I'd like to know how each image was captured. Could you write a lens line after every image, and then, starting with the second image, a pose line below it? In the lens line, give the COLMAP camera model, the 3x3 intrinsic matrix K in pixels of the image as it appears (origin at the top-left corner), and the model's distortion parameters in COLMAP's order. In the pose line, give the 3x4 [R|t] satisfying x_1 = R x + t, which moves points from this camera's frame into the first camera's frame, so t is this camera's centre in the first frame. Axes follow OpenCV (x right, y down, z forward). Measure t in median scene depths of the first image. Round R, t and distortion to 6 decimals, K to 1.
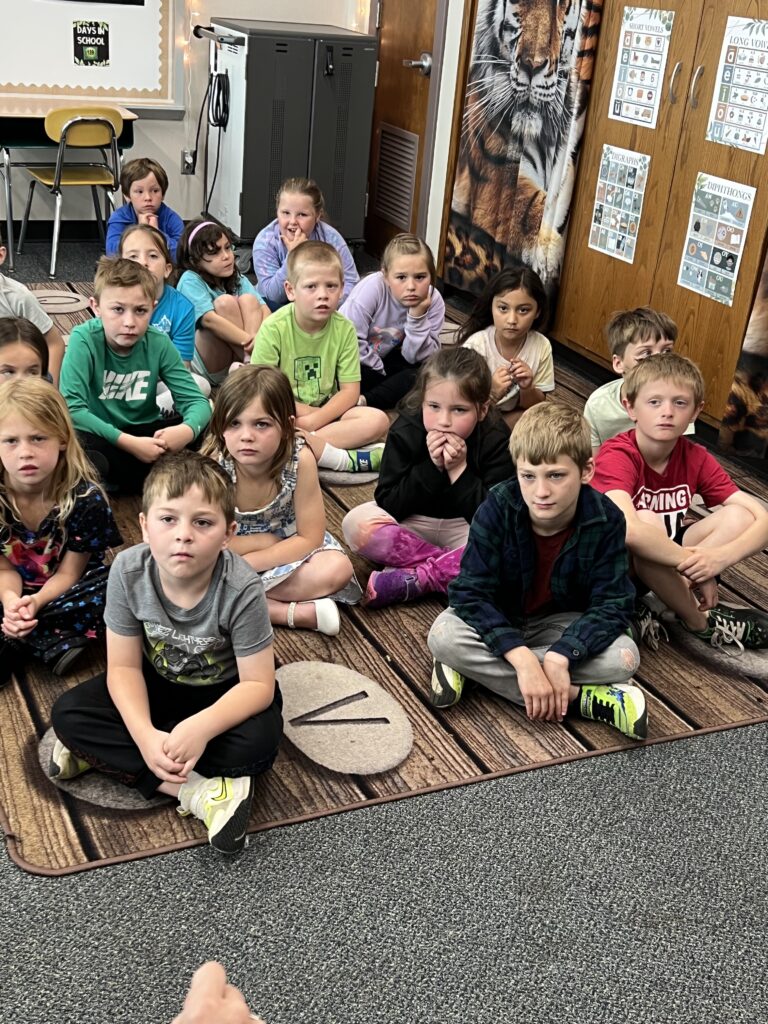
lens RADIAL K [[1256.9, 0, 384.0], [0, 1256.9, 533.5], [0, 0, 1]] dist [0.077280, -0.235181]
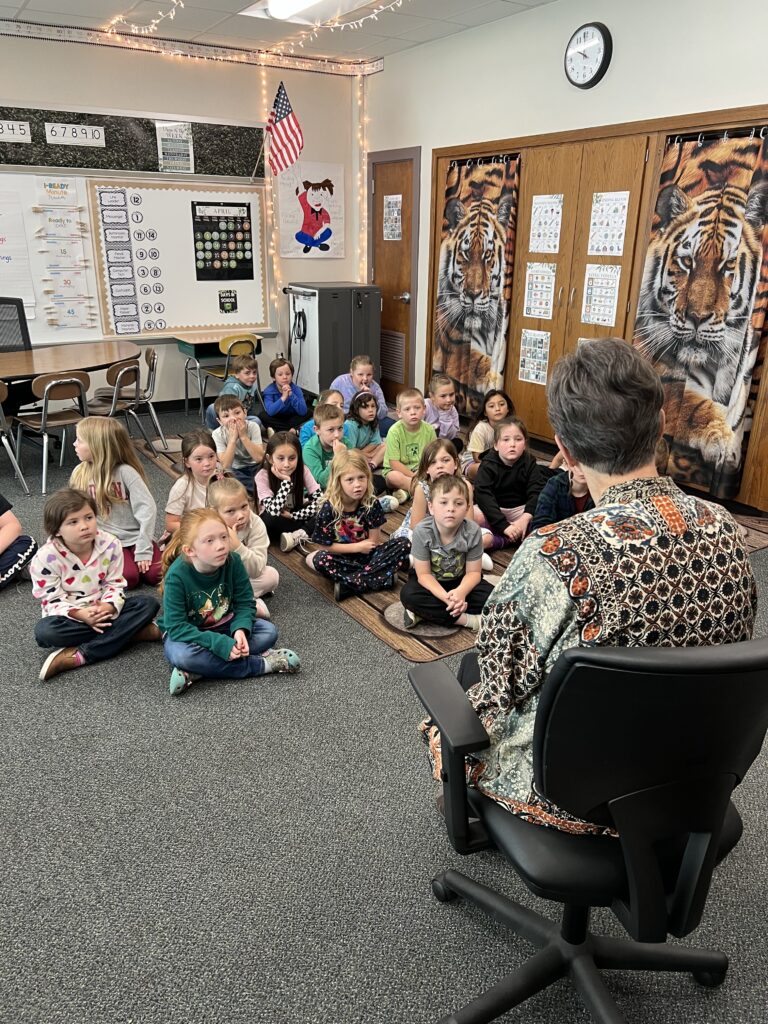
lens RADIAL K [[763.1, 0, 384.0], [0, 763.1, 512.0], [0, 0, 1]] dist [0.035228, -0.049541]
pose [[0.988484, -0.112938, 0.100715, -0.198951], [0.120246, 0.990295, -0.069687, 0.039952], [-0.091868, 0.080995, 0.992472, -0.168552]]
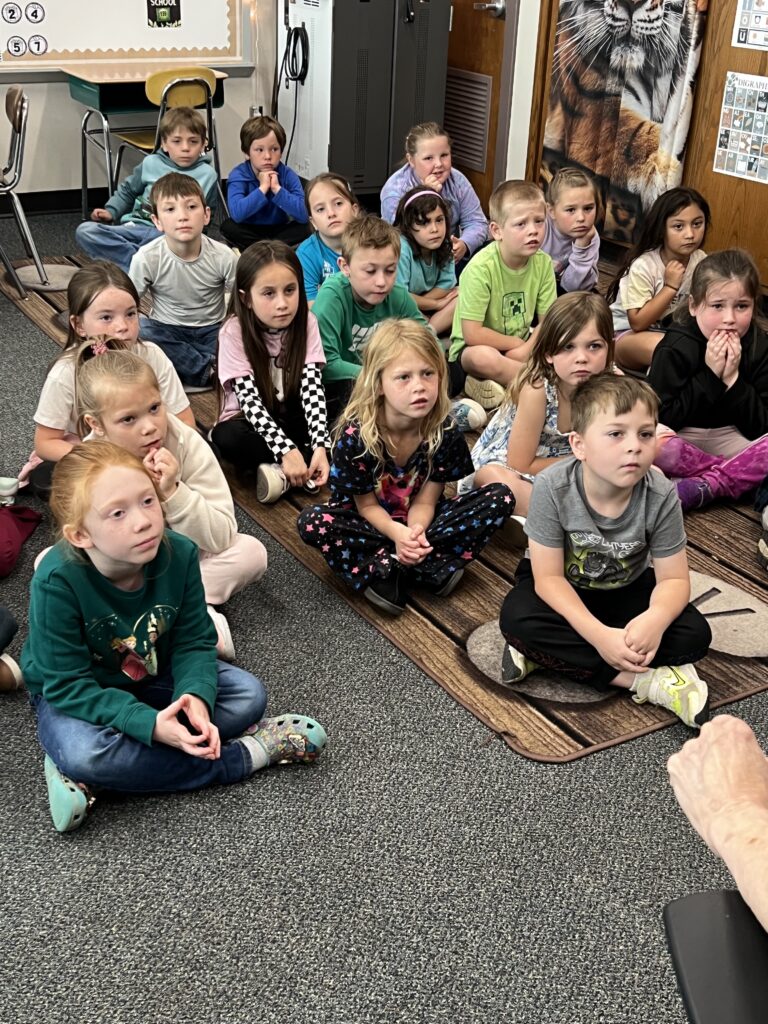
lens RADIAL K [[1262.1, 0, 384.0], [0, 1262.1, 512.0], [0, 0, 1]] dist [0.096343, -0.243541]
pose [[0.994008, -0.085826, 0.067695, -0.209765], [0.084350, 0.996138, 0.024376, 0.005702], [-0.069525, -0.018520, 0.997408, -0.039411]]
